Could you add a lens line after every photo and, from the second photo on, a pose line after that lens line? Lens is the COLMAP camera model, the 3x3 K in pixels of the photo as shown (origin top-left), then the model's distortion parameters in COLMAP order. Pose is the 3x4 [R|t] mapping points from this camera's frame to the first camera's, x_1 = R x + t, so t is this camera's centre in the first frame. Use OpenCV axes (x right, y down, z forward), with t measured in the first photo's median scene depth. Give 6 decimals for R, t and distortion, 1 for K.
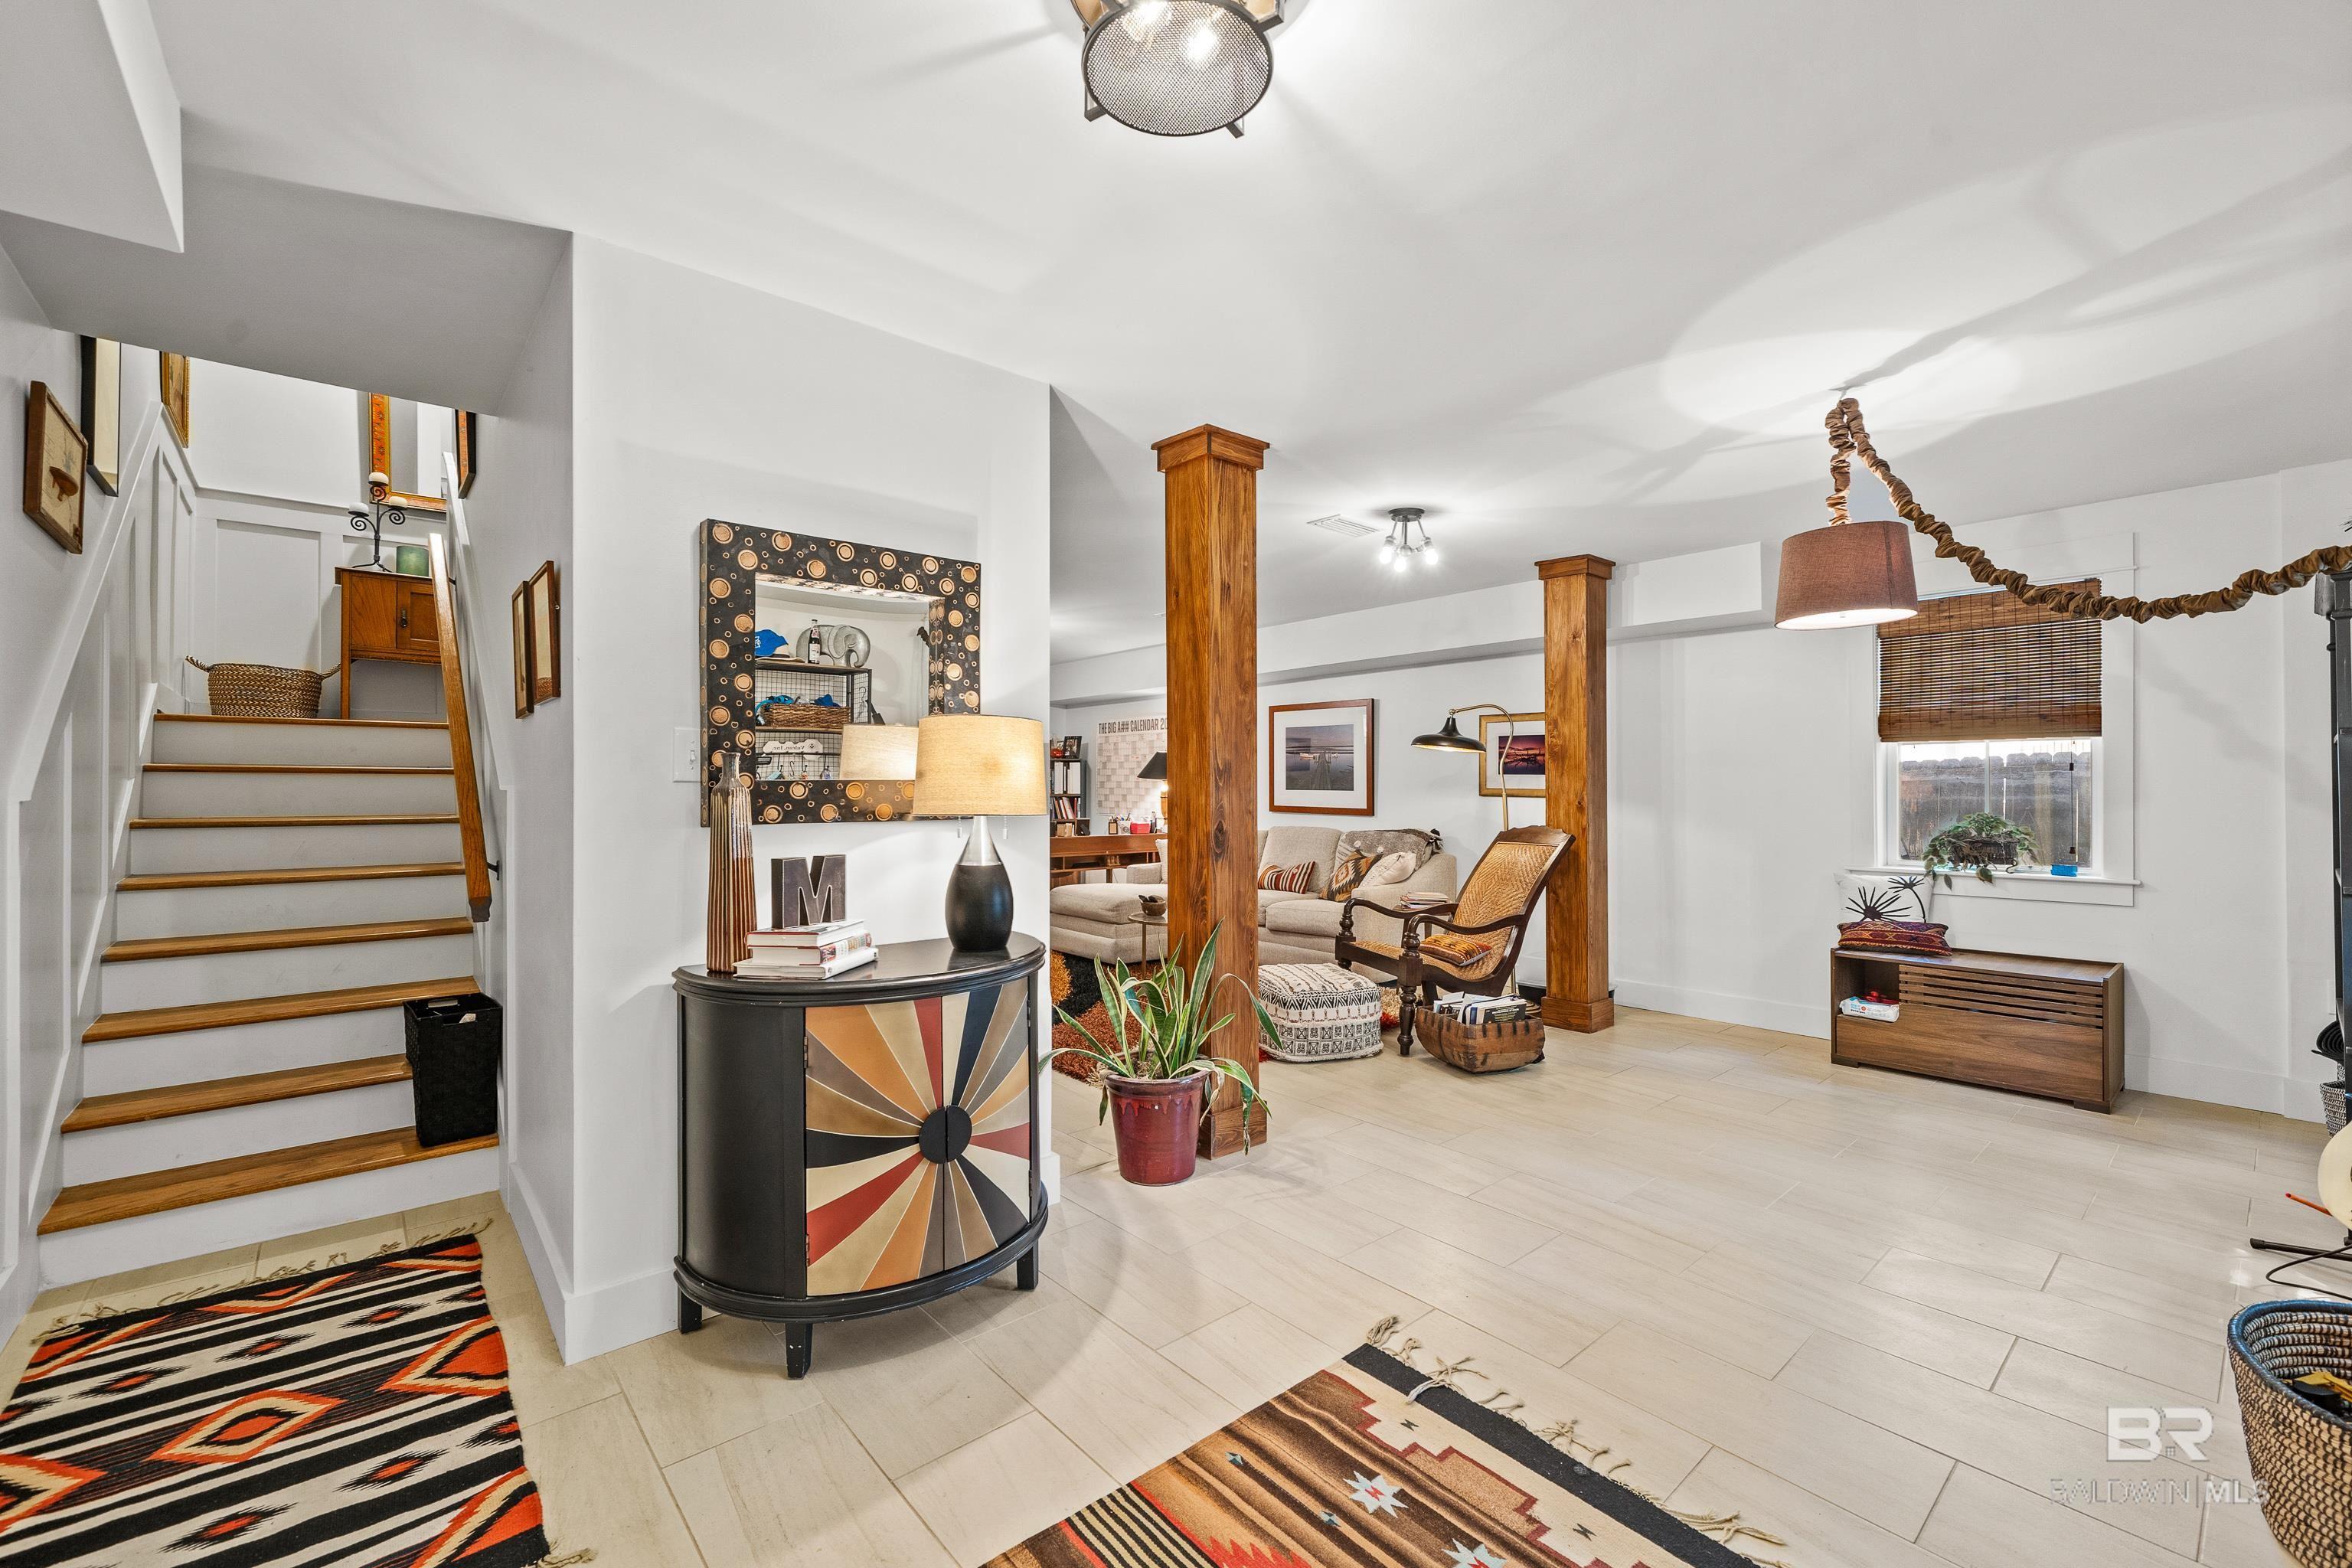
lens RADIAL K [[962.8, 0, 1170.6], [0, 962.8, 794.9], [0, 0, 1]] dist [-0.002003, 0.000029]
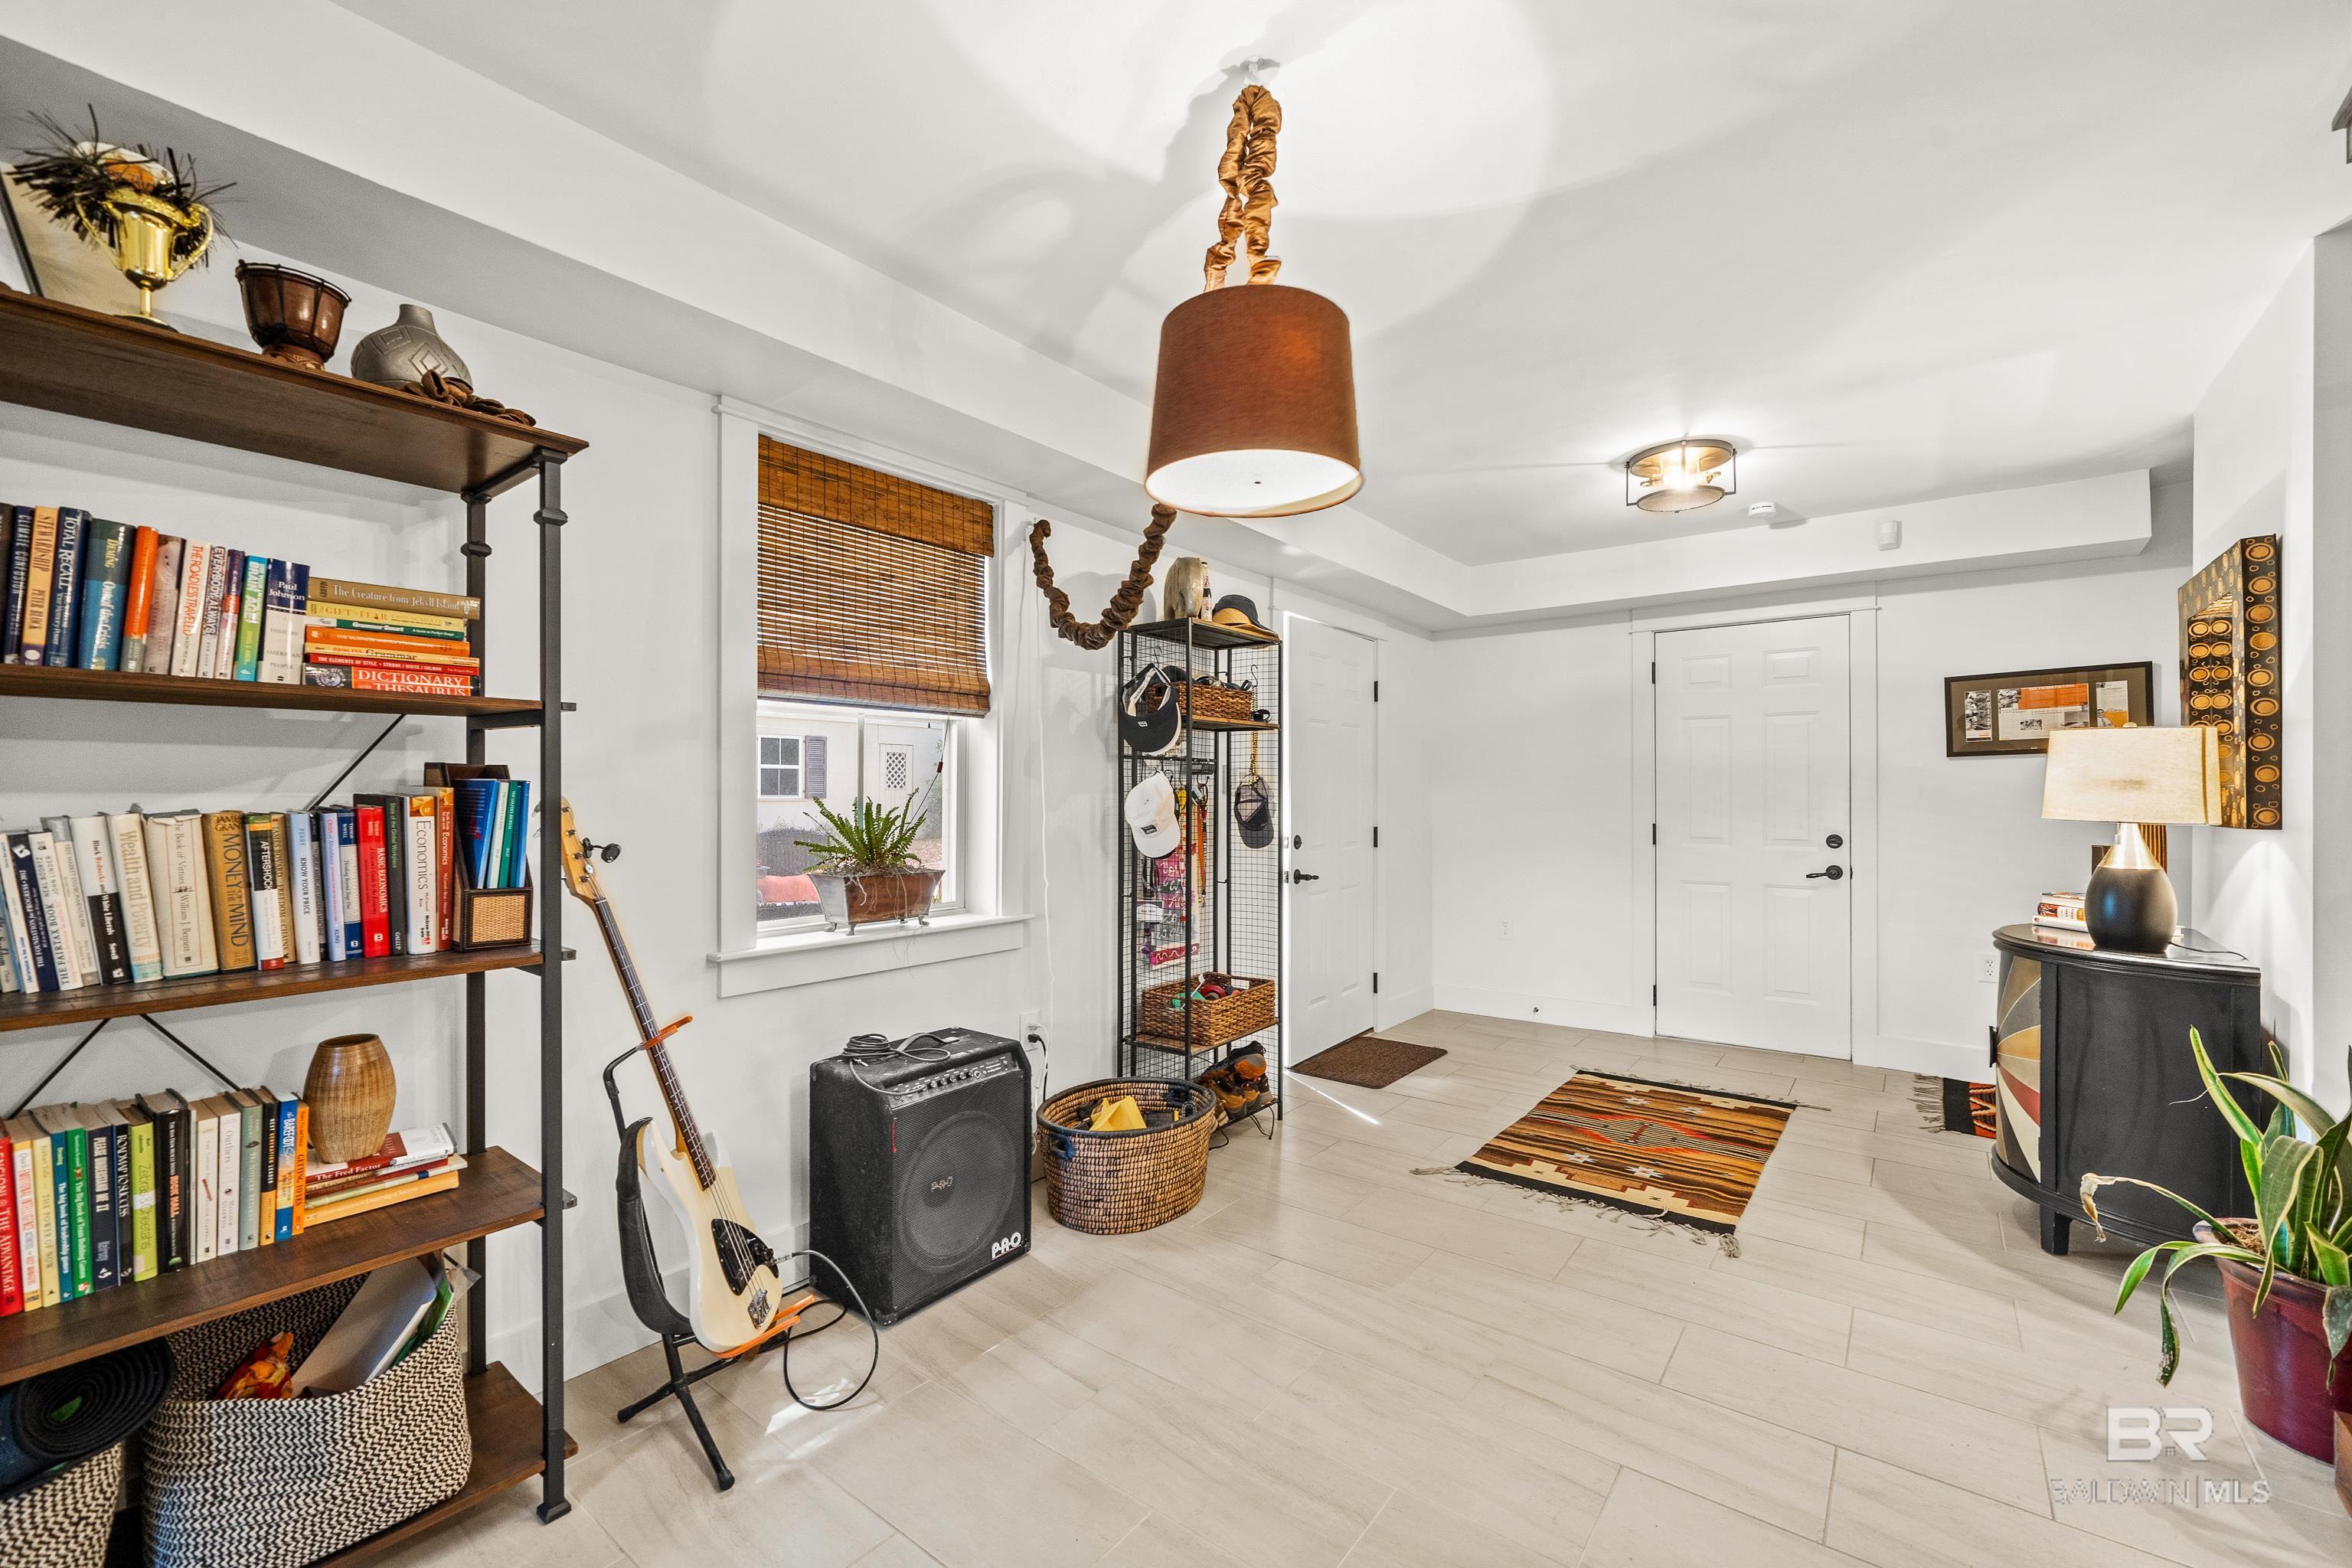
lens RADIAL K [[962.8, 0, 1170.6], [0, 962.8, 794.9], [0, 0, 1]] dist [-0.002003, 0.000029]
pose [[-0.980481, 0.000001, -0.196612, 0.904563], [-0.000236, 0.999999, 0.001179, -0.006484], [0.196612, 0.001203, -0.980481, 1.615557]]
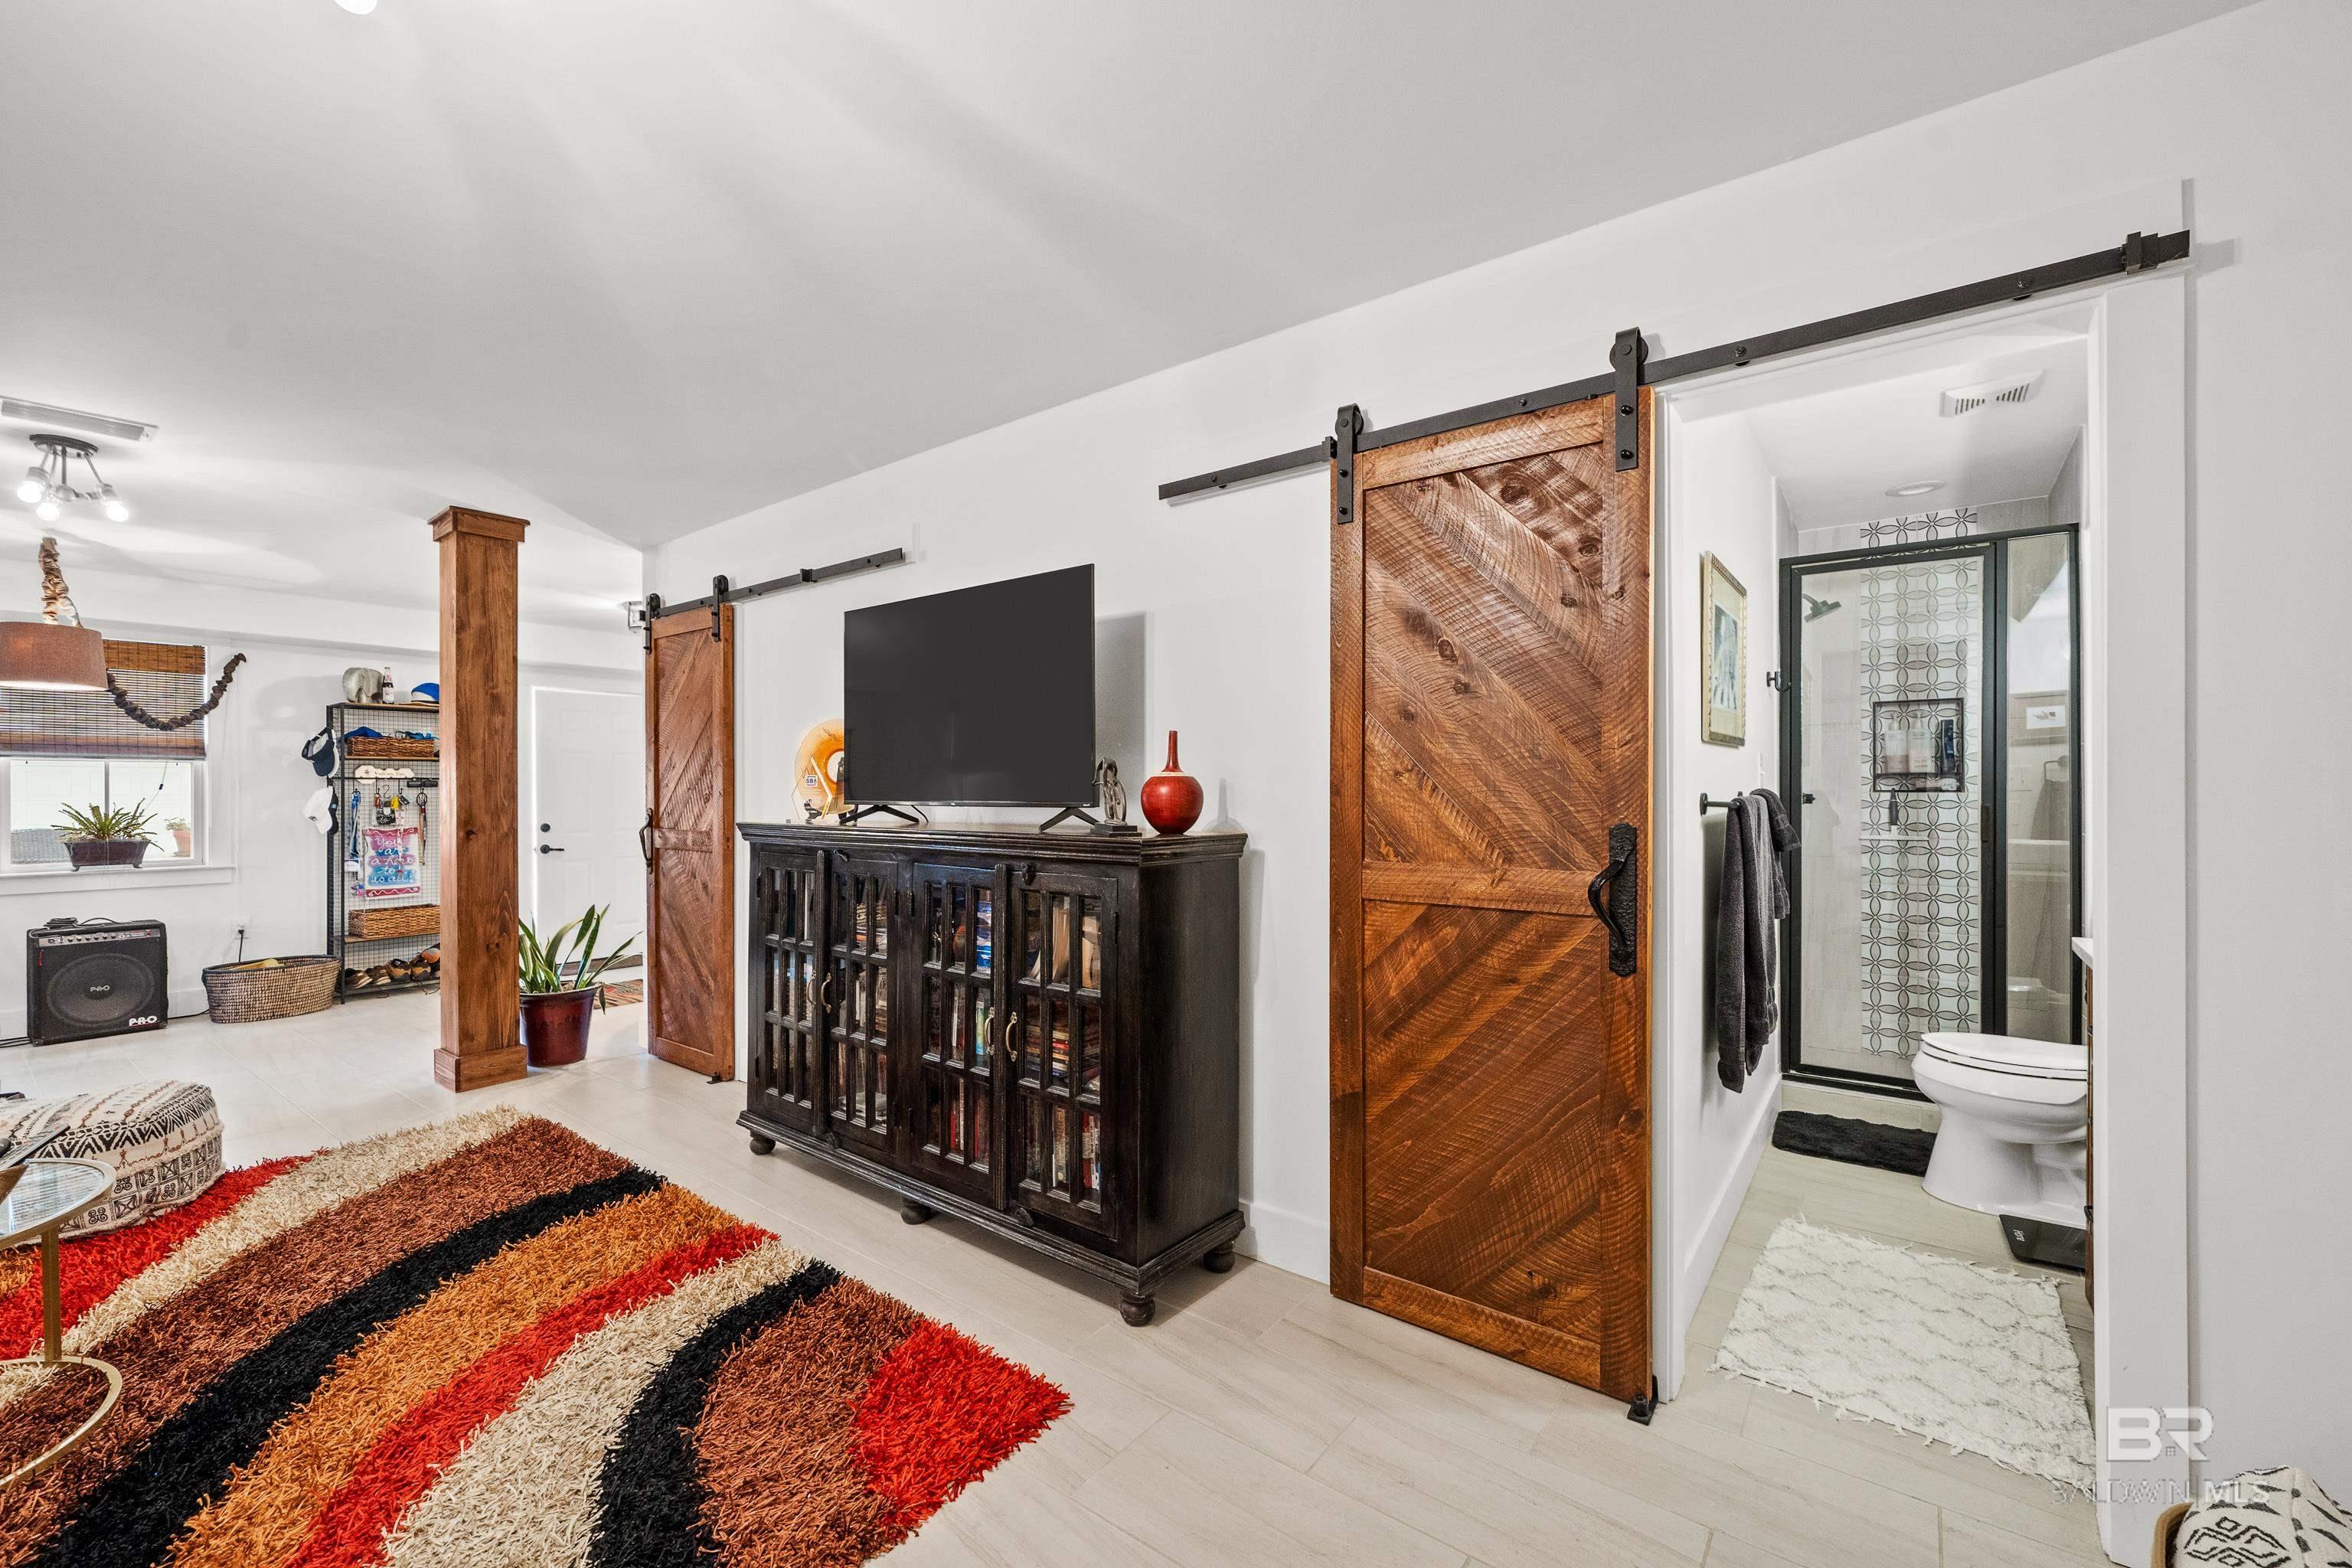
lens RADIAL K [[962.8, 0, 1170.6], [0, 962.8, 794.9], [0, 0, 1]] dist [-0.002003, 0.000029]
pose [[-0.976697, 0.002478, -0.214610, -0.729712], [0.001350, 0.999984, 0.005403, -0.026489], [0.214620, 0.004987, -0.976685, 2.990574]]
